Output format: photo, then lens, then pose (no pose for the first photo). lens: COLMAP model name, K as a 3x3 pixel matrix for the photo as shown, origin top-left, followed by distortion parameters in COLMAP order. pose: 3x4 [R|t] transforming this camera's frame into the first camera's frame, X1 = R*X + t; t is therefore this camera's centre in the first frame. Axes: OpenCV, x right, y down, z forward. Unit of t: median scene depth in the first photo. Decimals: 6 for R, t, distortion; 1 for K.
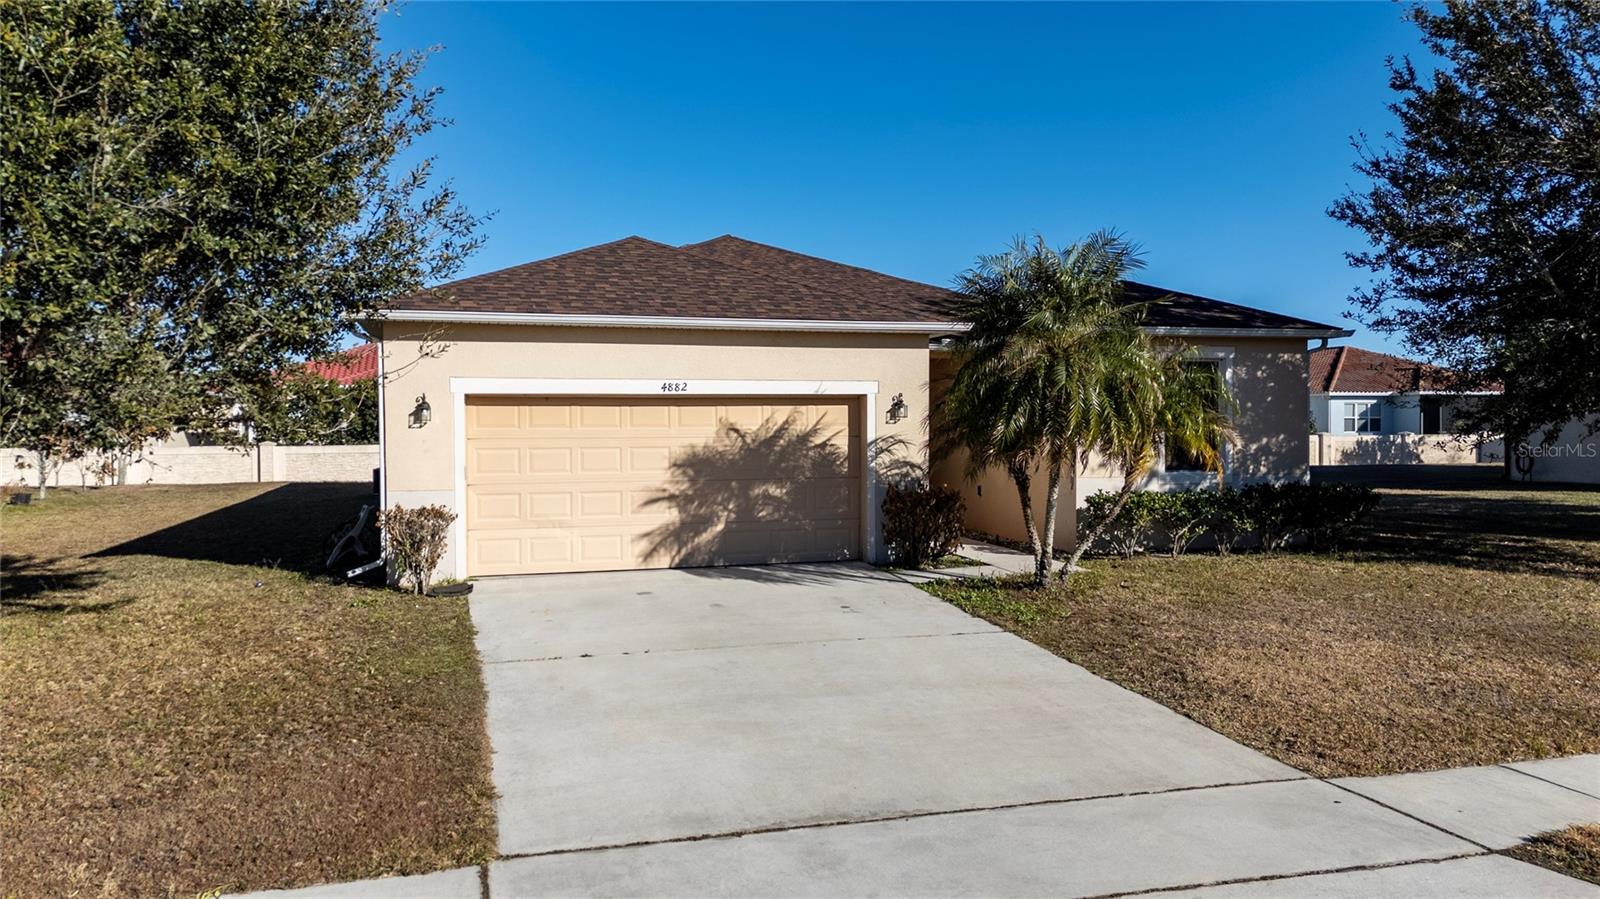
lens RADIAL K [[1157.3, 0, 800.0], [0, 1157.3, 449.5], [0, 0, 1]] dist [0.088161, -0.090276]
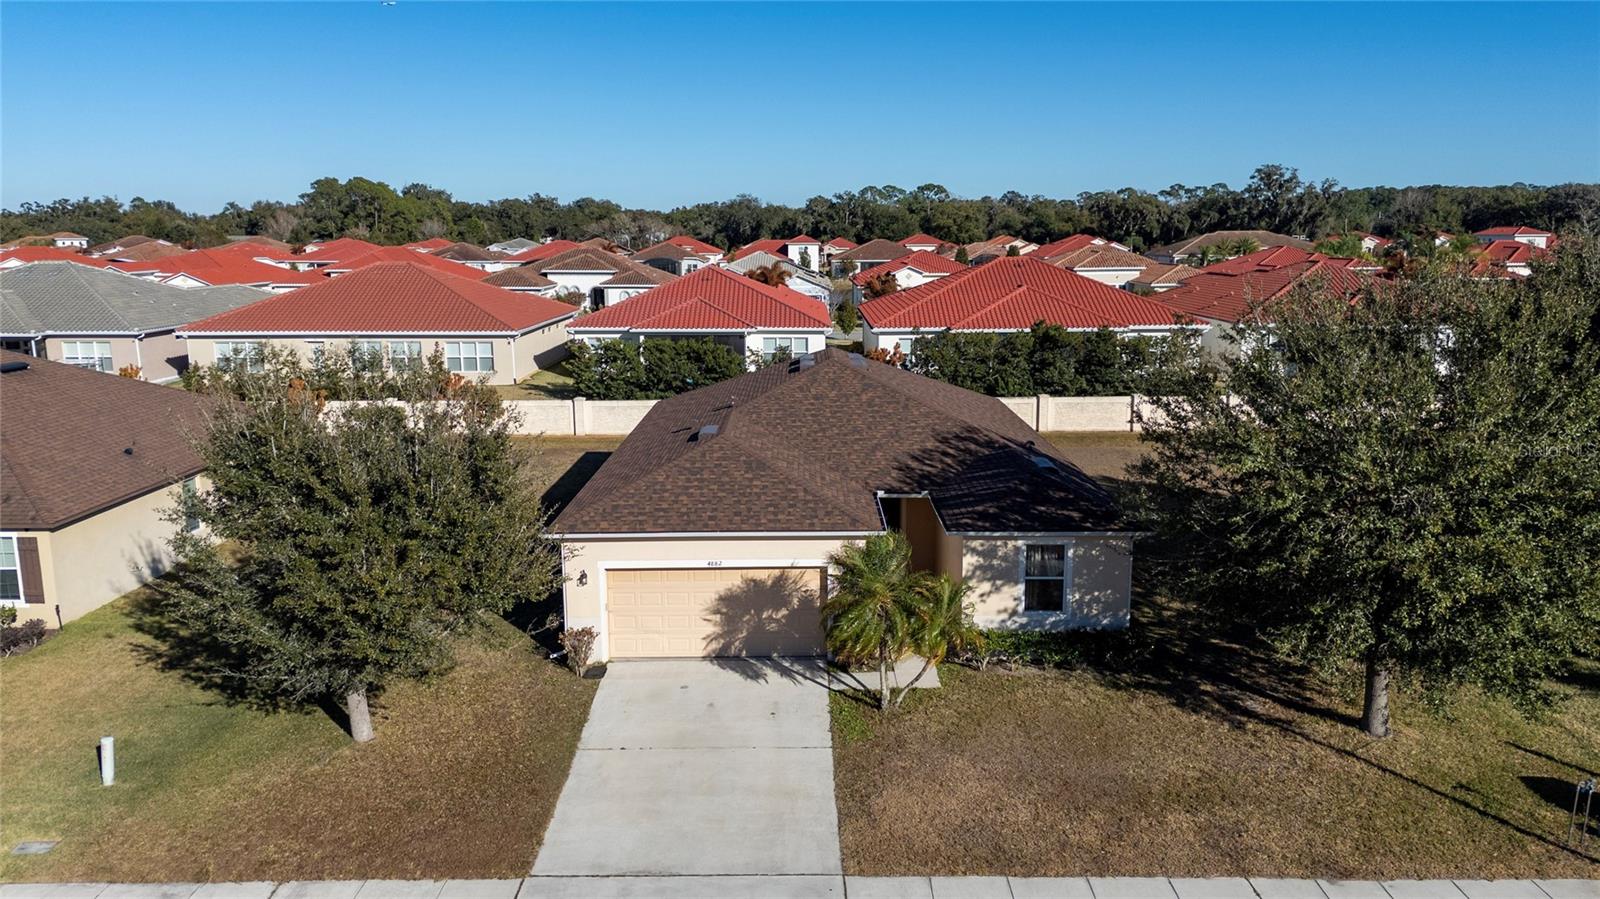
lens RADIAL K [[1157.3, 0, 800.0], [0, 1157.3, 449.5], [0, 0, 1]] dist [0.088161, -0.090276]
pose [[0.959143, 0.047848, -0.278845, 0.530983], [-0.000311, 0.985773, 0.168084, -0.549964], [0.282920, -0.161130, 0.945512, -0.660318]]
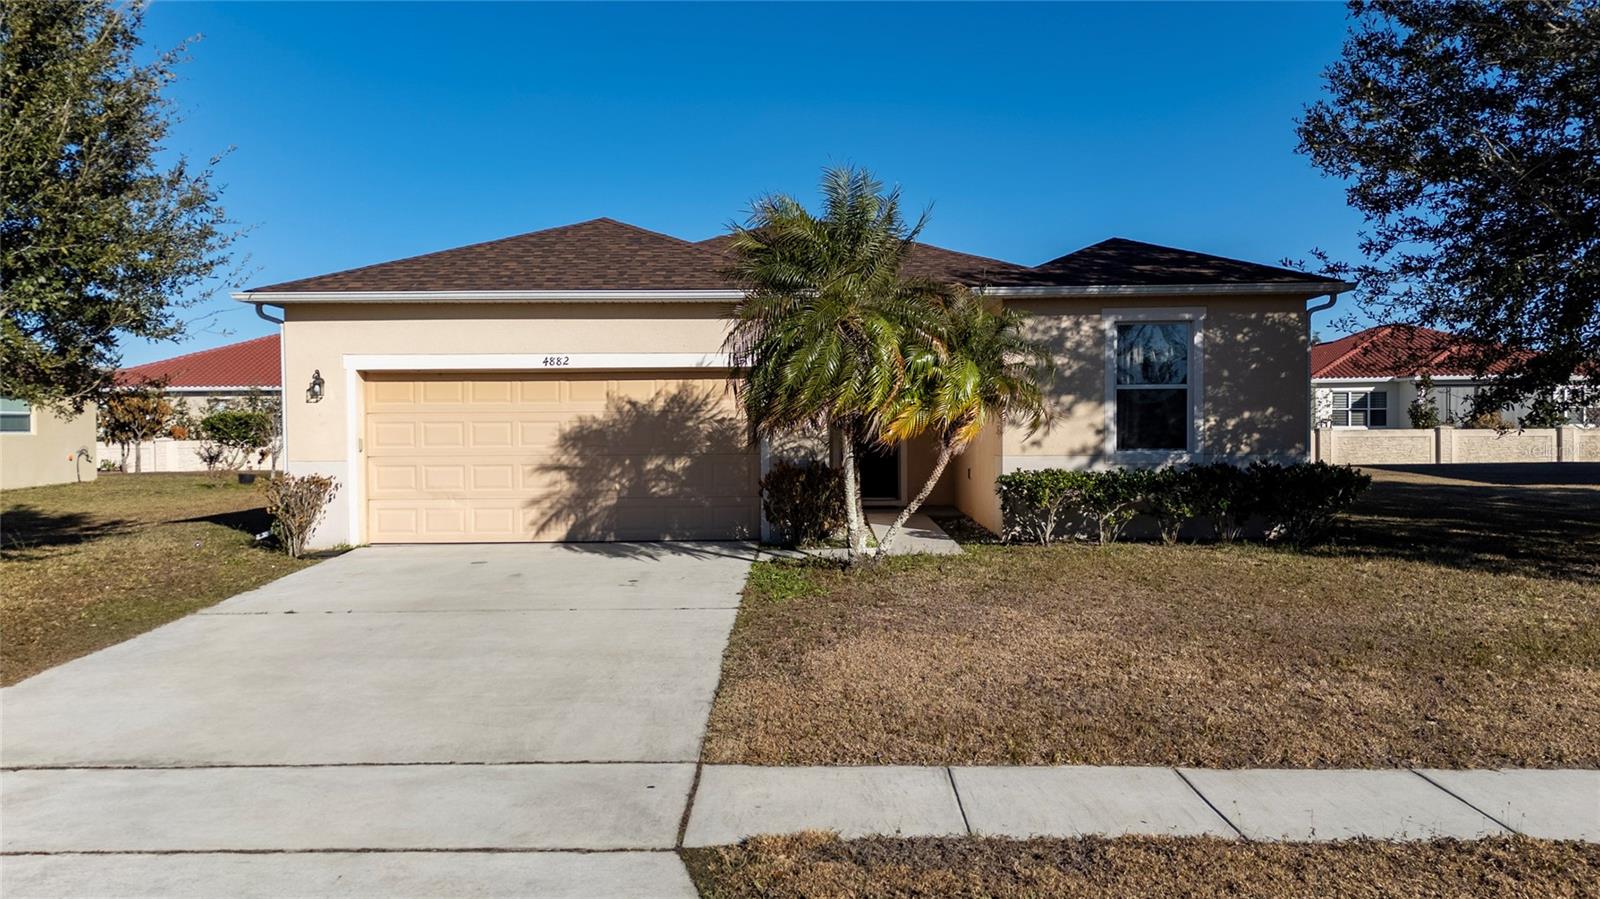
lens RADIAL K [[1163.2, 0, 806.9], [0, 1163.2, 452.2], [0, 0, 1]] dist [0.089400, -0.097672]
pose [[0.957105, 0.003517, -0.289721, 0.405441], [-0.003559, 0.999994, 0.000381, 0.024585], [0.289720, 0.000667, 0.957111, 0.098103]]
